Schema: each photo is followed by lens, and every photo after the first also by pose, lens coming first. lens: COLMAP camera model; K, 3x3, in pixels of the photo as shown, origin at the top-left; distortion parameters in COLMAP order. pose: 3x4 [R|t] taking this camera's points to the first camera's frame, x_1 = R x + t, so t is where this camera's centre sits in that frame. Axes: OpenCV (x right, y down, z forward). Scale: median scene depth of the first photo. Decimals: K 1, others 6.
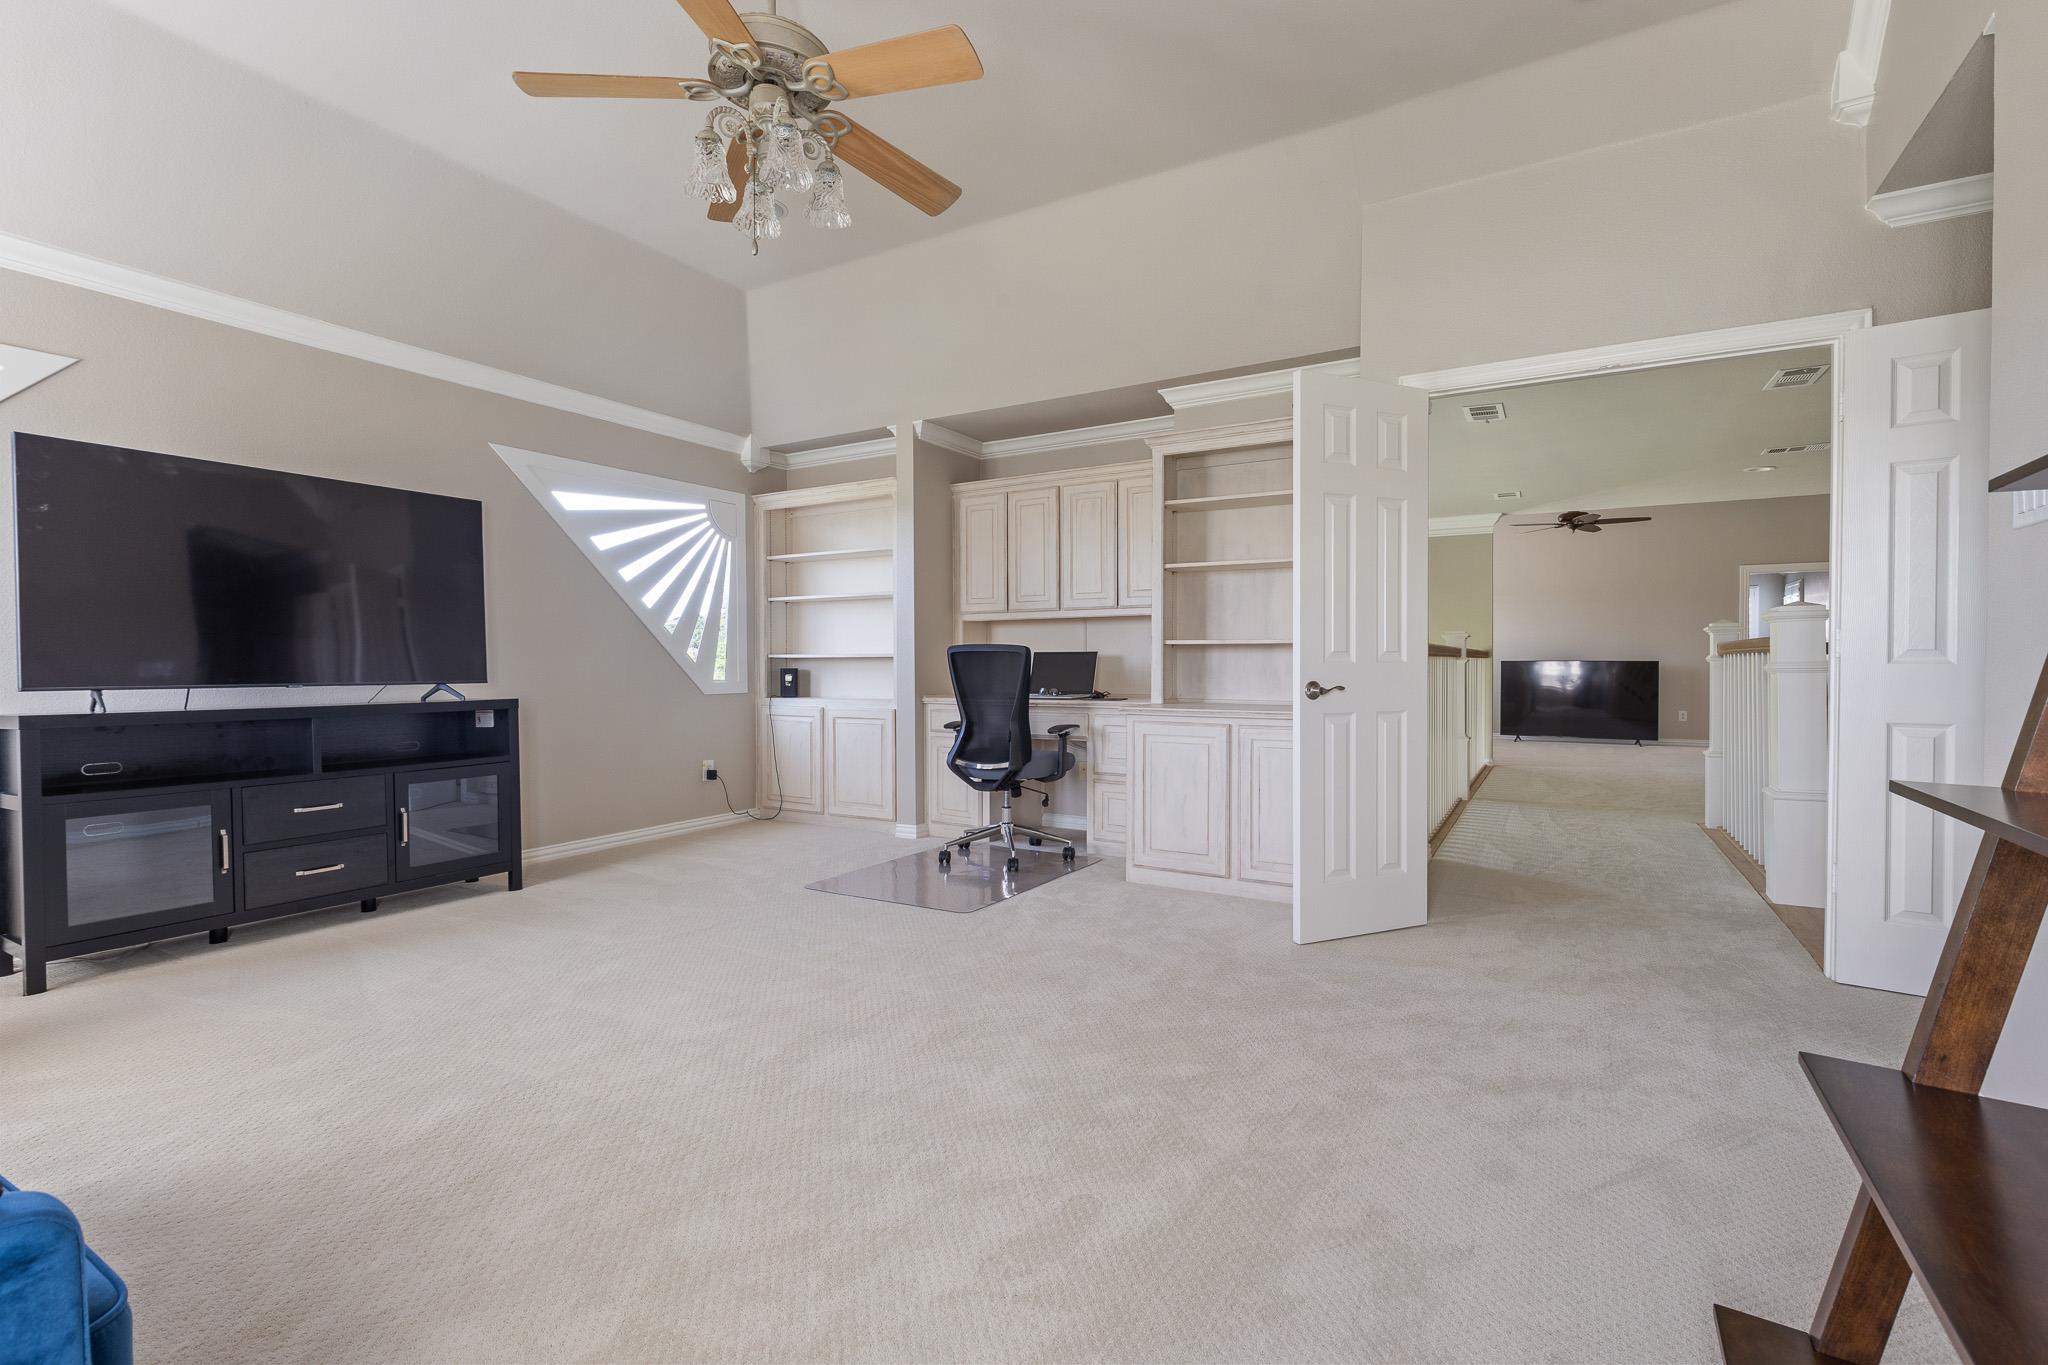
lens RADIAL K [[917.6, 0, 1018.9], [0, 917.6, 680.1], [0, 0, 1]] dist [0.000134, -0.002389]
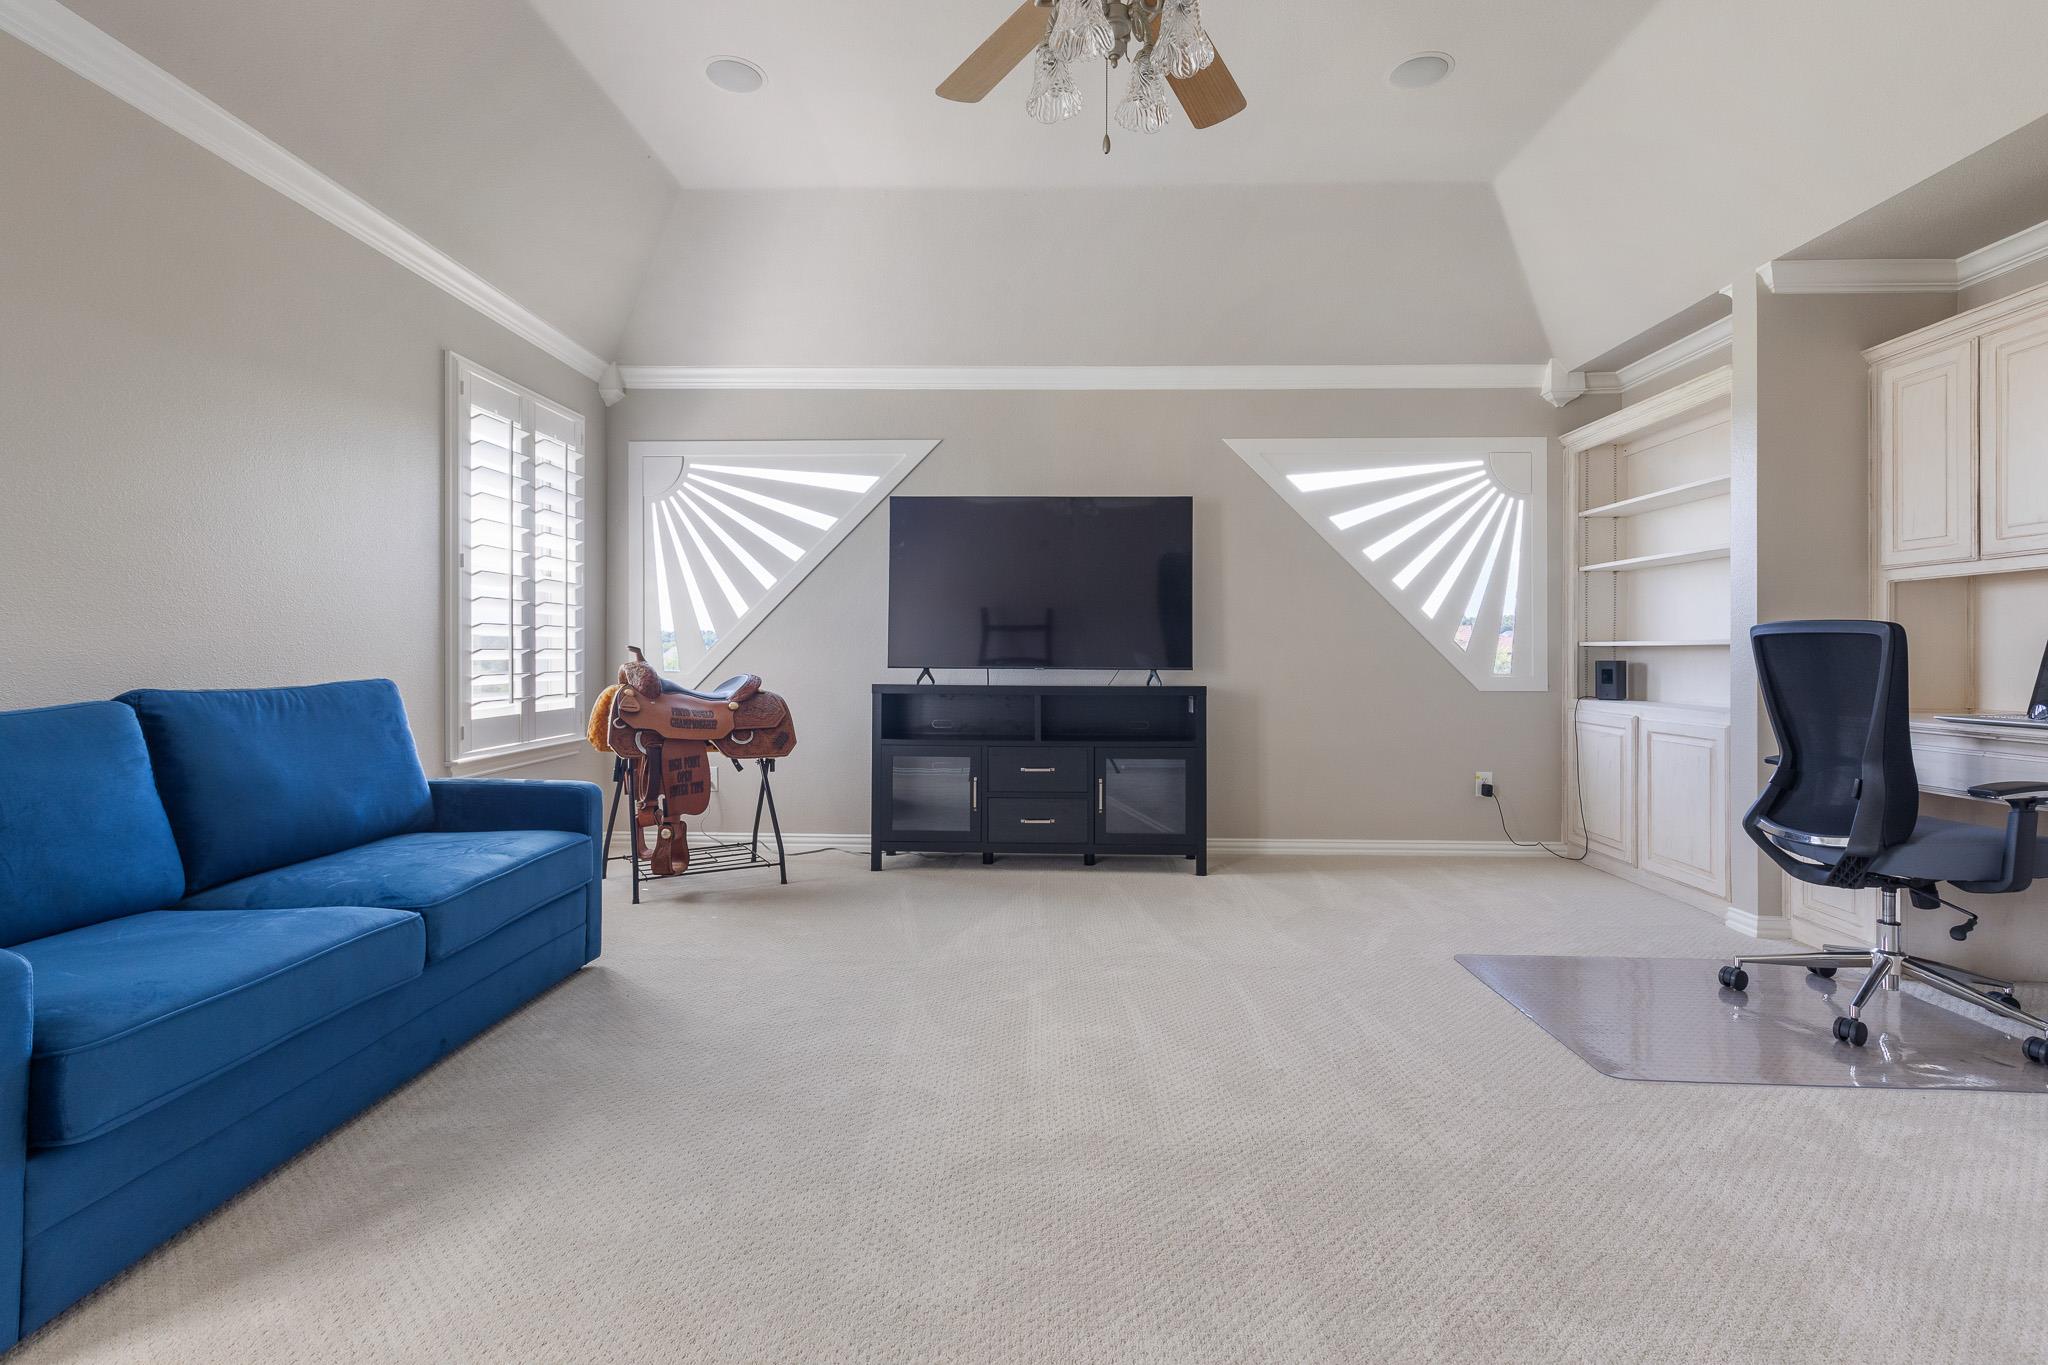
lens RADIAL K [[917.6, 0, 1018.7], [0, 917.6, 649.8], [0, 0, 1]] dist [0.000134, -0.002389]
pose [[0.480033, 0.001629, -0.877249, 0.201425], [-0.022280, 0.999698, -0.010335, -0.003995], [0.876967, 0.024506, 0.479925, 0.277206]]
